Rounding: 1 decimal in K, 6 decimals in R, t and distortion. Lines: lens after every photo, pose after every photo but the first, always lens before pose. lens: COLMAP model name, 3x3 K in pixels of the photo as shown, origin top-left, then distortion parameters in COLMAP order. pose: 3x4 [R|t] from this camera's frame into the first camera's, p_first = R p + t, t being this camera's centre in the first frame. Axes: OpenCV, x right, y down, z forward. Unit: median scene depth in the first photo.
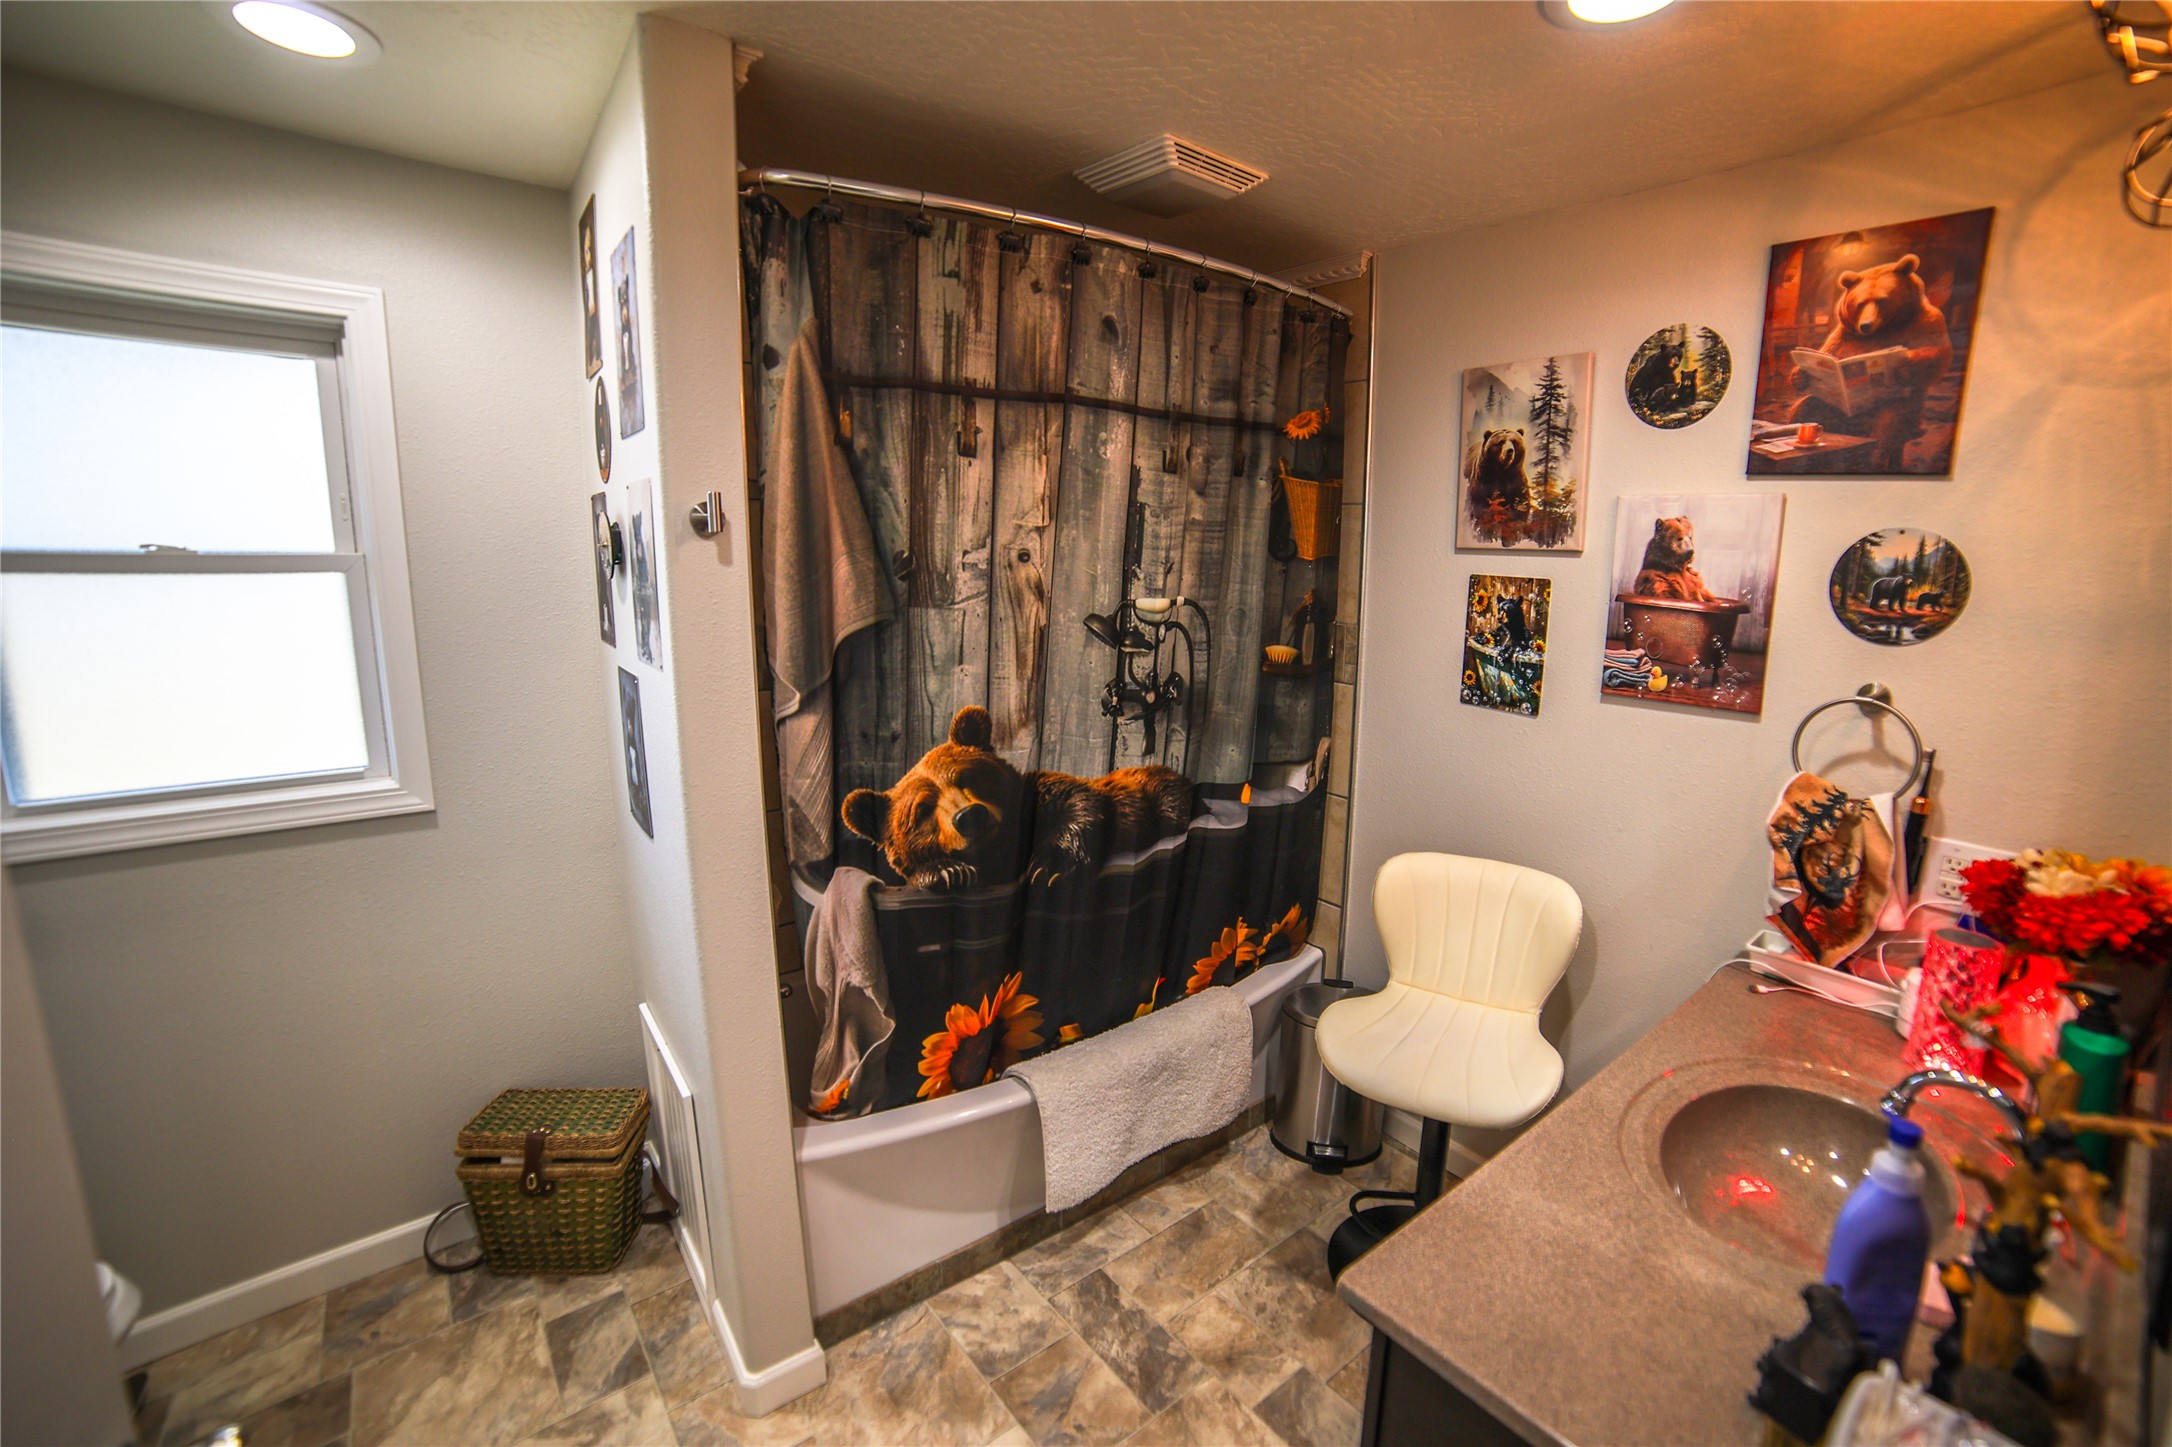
lens RADIAL K [[904.1, 0, 1086.0], [0, 904.1, 723.5], [0, 0, 1]] dist [-0.111889, 0.038854]
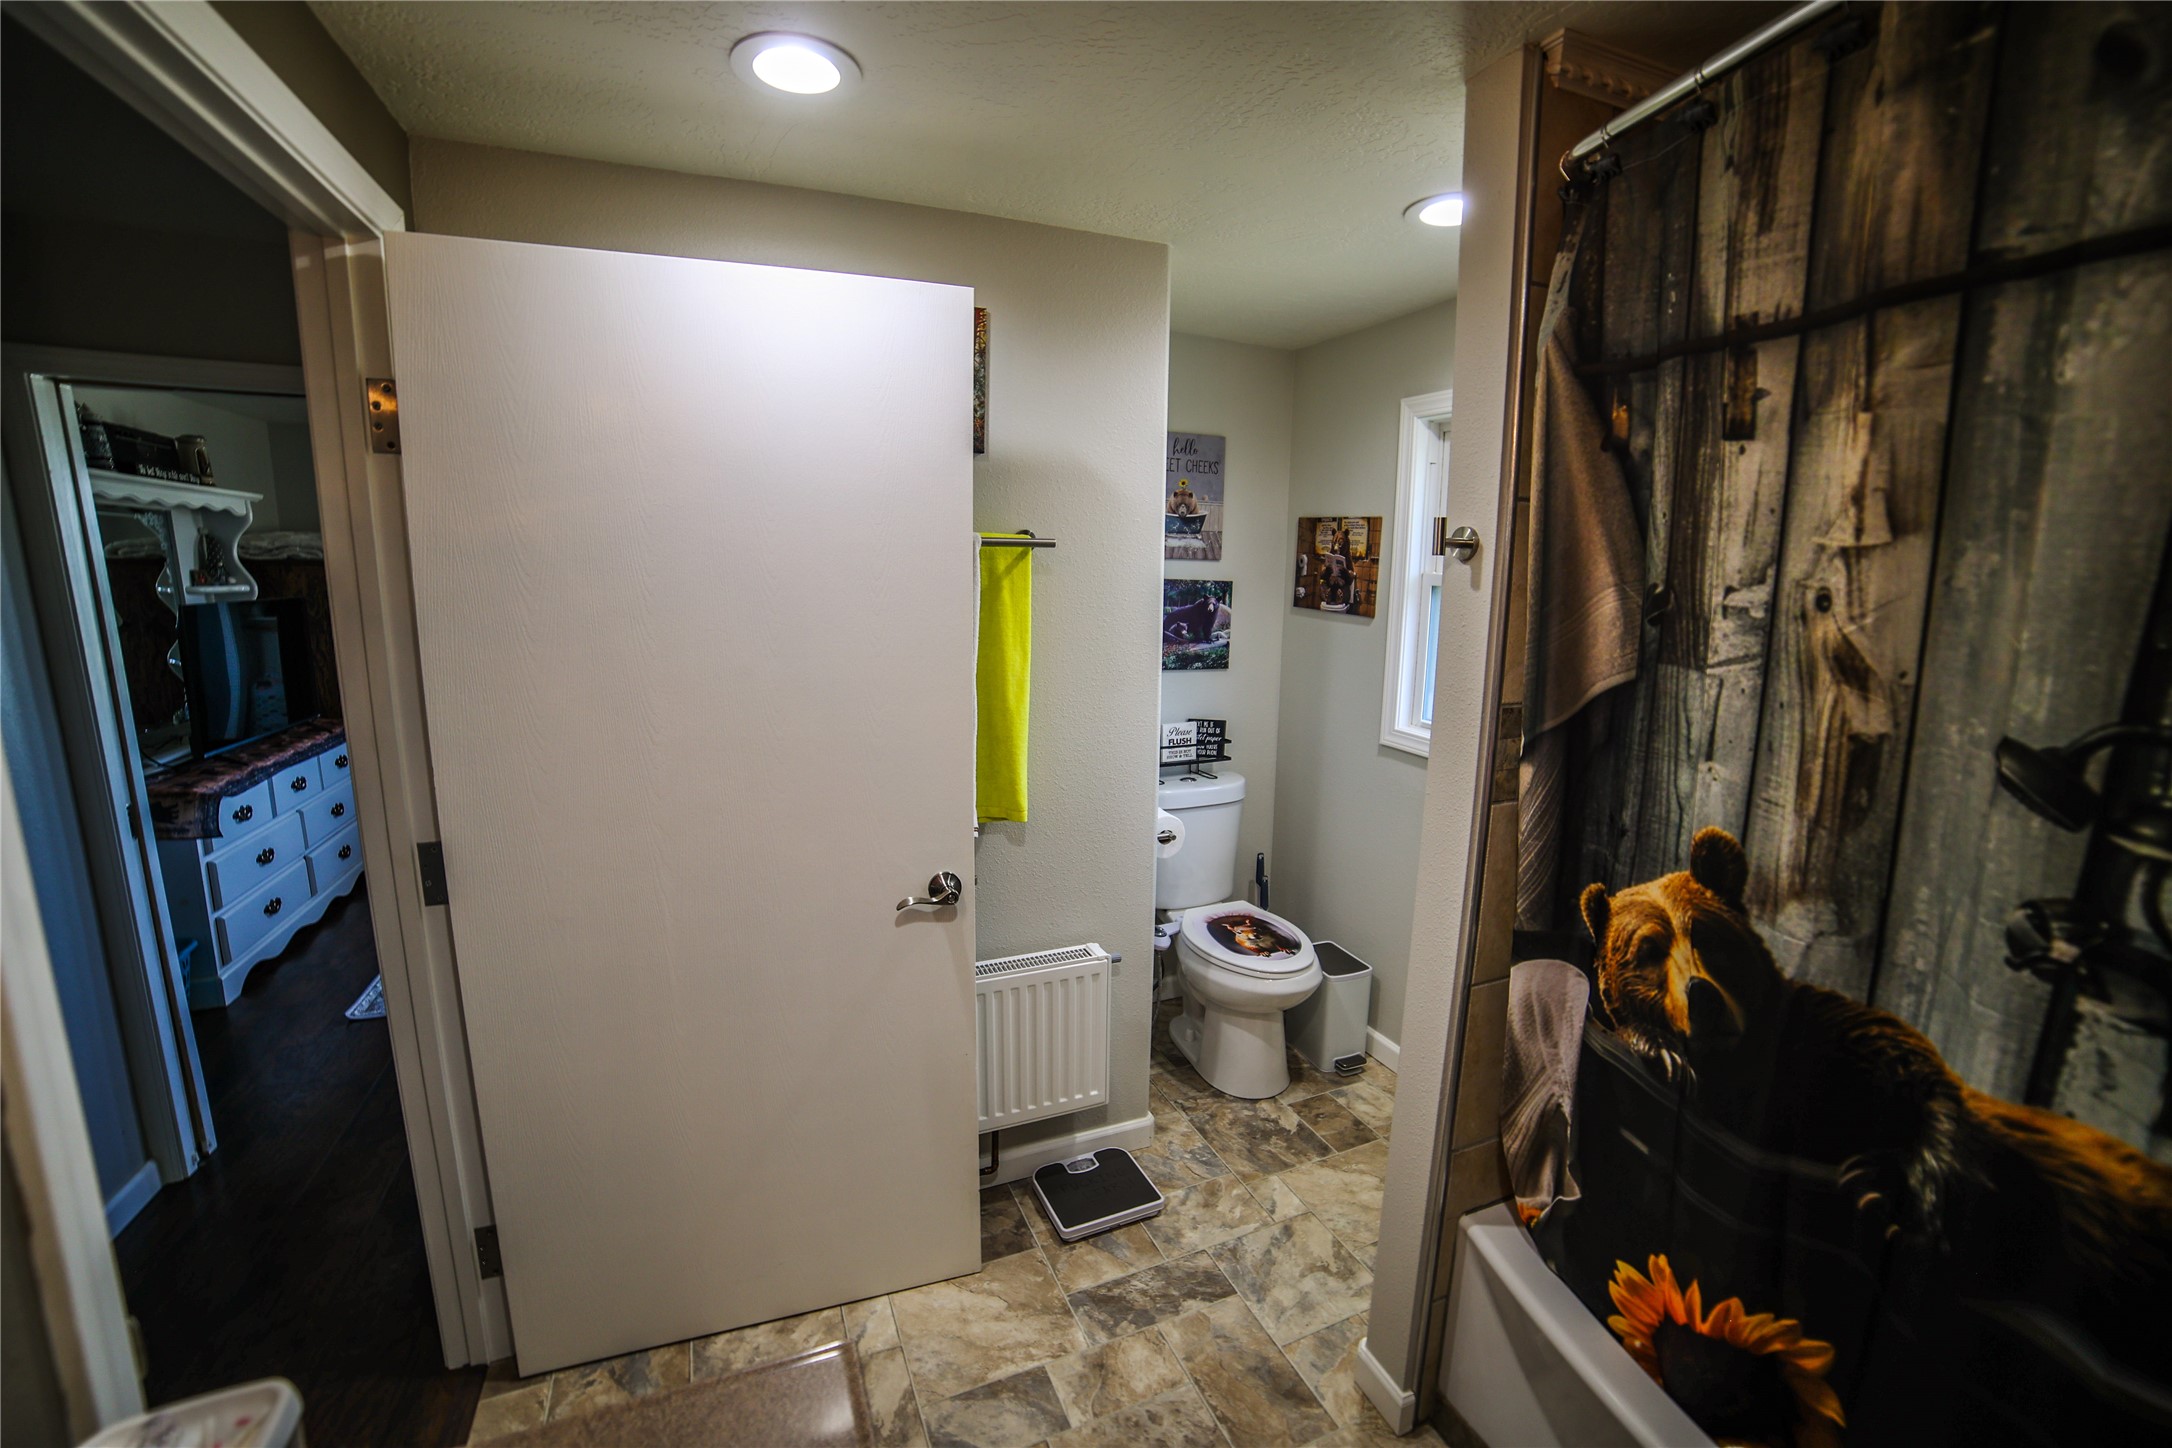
lens RADIAL K [[904.1, 0, 1086.0], [0, 904.1, 724.0], [0, 0, 1]] dist [-0.111889, 0.038854]
pose [[-0.257486, 0.163482, -0.952352, 0.568861], [-0.189992, 0.957779, 0.215782, -0.139965], [0.947420, 0.236500, -0.215555, 0.701977]]
